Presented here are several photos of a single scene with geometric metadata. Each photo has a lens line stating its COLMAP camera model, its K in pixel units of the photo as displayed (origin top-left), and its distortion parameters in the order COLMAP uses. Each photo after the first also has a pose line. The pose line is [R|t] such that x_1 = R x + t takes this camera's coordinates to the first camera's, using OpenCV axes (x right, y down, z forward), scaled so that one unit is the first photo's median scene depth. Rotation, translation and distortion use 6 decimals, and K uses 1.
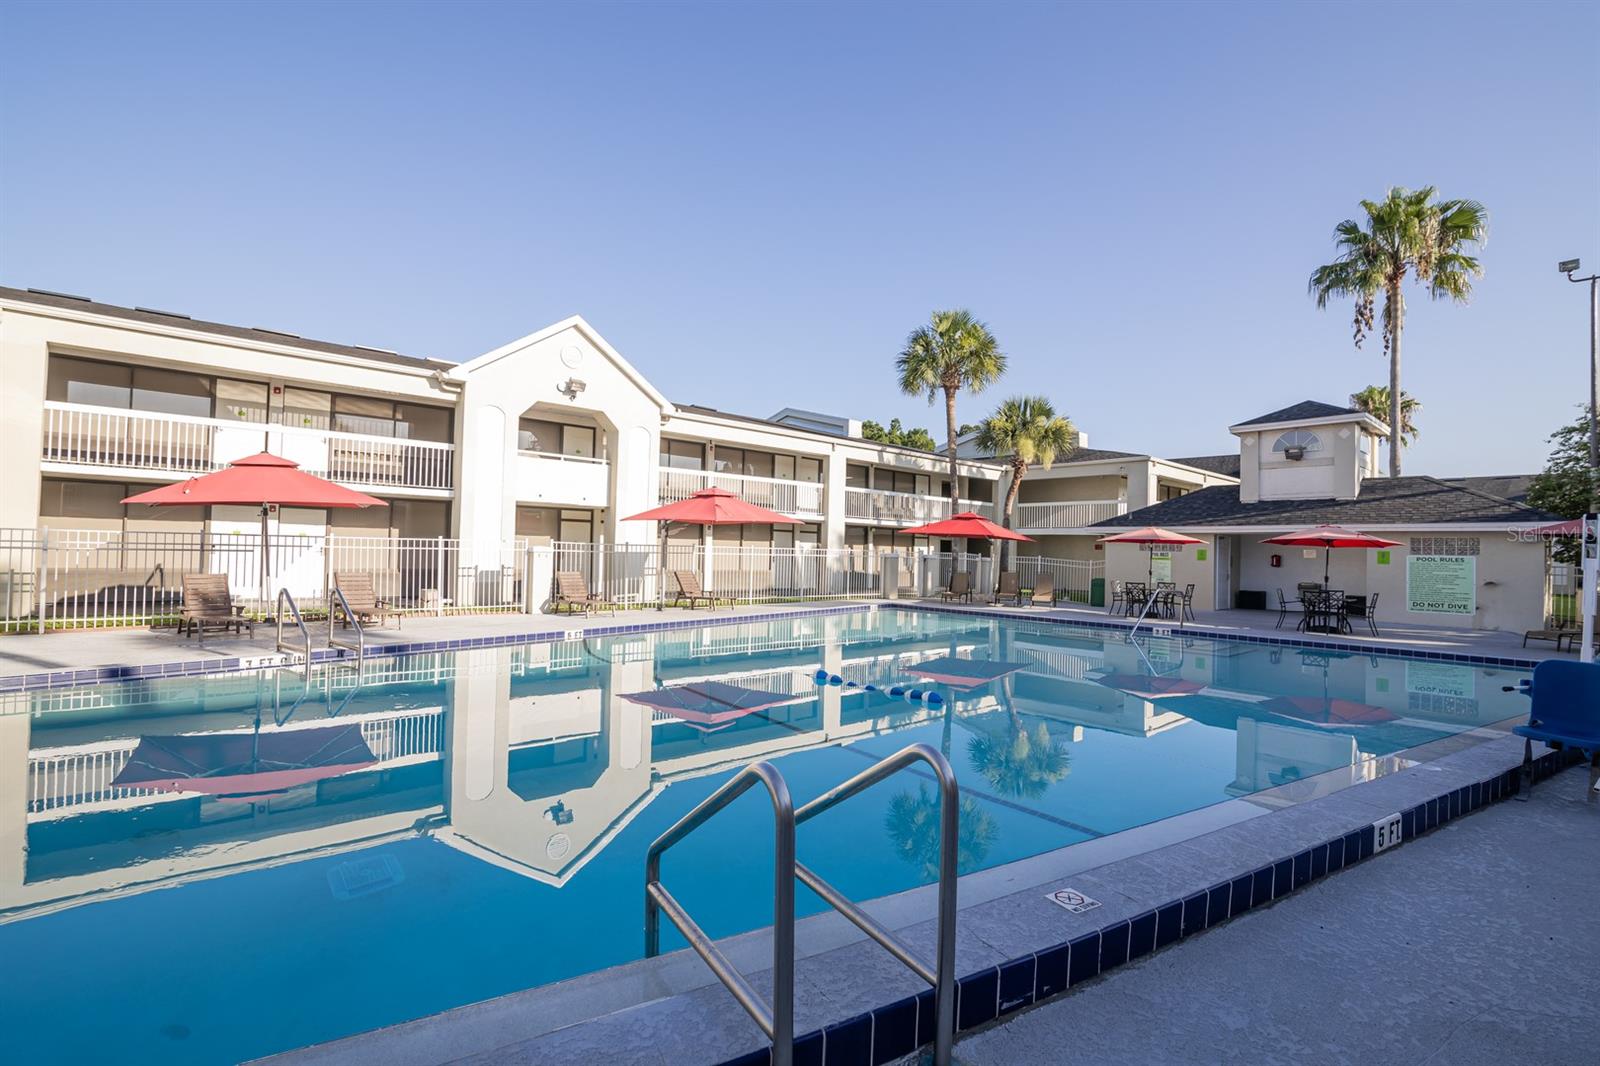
lens RADIAL K [[785.6, 0, 808.5], [0, 785.6, 535.4], [0, 0, 1]] dist [-0.006775, -0.000583]
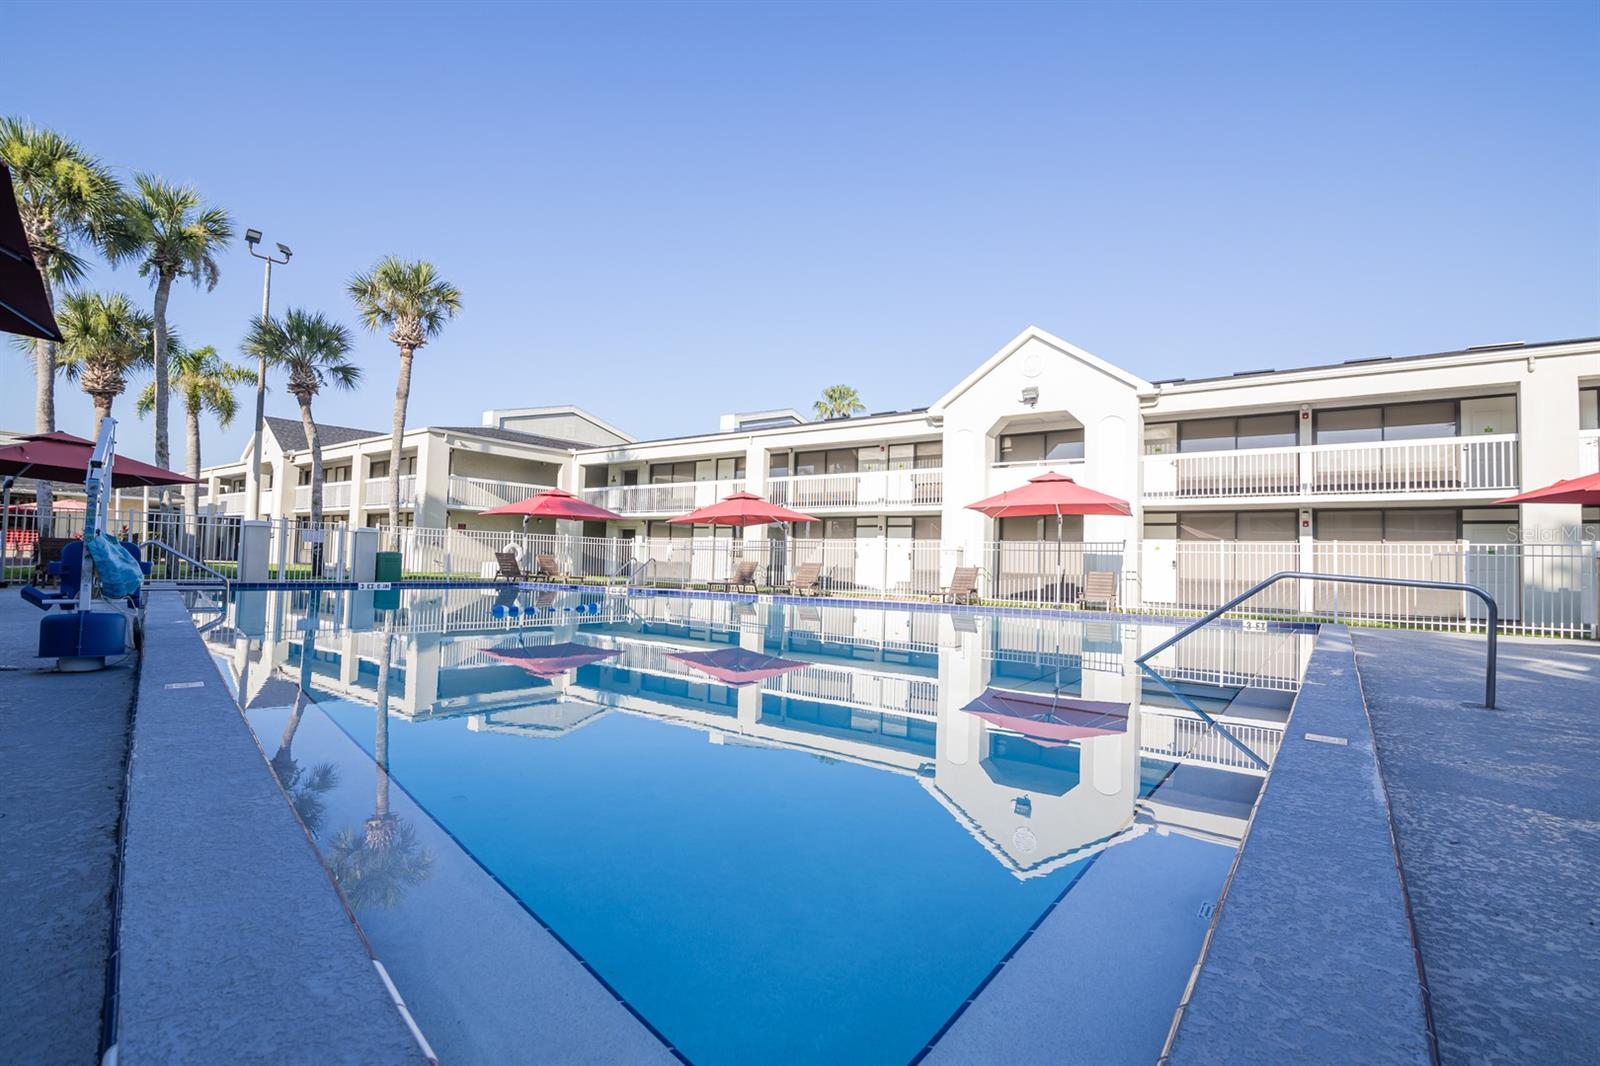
lens RADIAL K [[701.4, 0, 787.5], [0, 701.4, 520.2], [0, 0, 1]] dist [-0.012070, 0.000523]
pose [[0.178790, -0.060129, -0.982048, 0.523297], [0.014675, 0.998183, -0.058445, 0.024063], [0.983778, -0.003962, 0.179348, 0.501424]]
